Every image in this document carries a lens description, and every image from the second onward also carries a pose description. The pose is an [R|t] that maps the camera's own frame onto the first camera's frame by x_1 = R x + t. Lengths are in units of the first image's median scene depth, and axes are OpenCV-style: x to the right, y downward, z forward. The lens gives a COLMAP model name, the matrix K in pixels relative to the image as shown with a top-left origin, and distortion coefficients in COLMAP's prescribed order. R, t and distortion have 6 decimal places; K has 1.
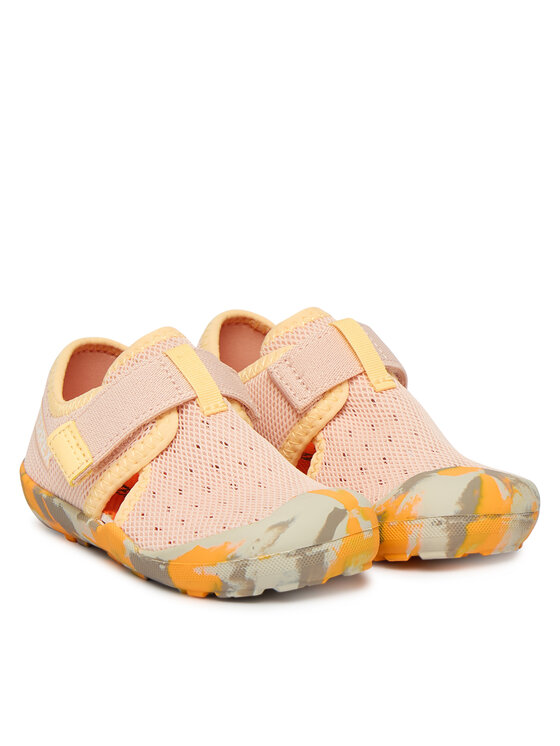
lens RADIAL K [[2198.7, 0, 280.0], [0, 2198.7, 373.0], [0, 0, 1]] dist [-0.075787, -0.291736]
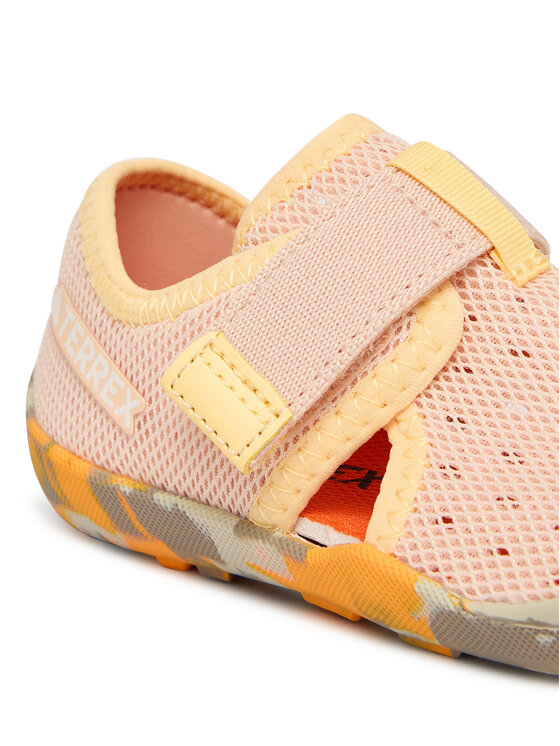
lens RADIAL K [[1705.3, 0, 280.0], [0, 1705.3, 373.0], [0, 0, 1]] dist [-0.050404, -0.195783]
pose [[0.953057, -0.127560, 0.274609, -0.183011], [0.102449, 0.989289, 0.103979, -0.005342], [-0.284932, -0.070964, 0.955917, 0.661471]]
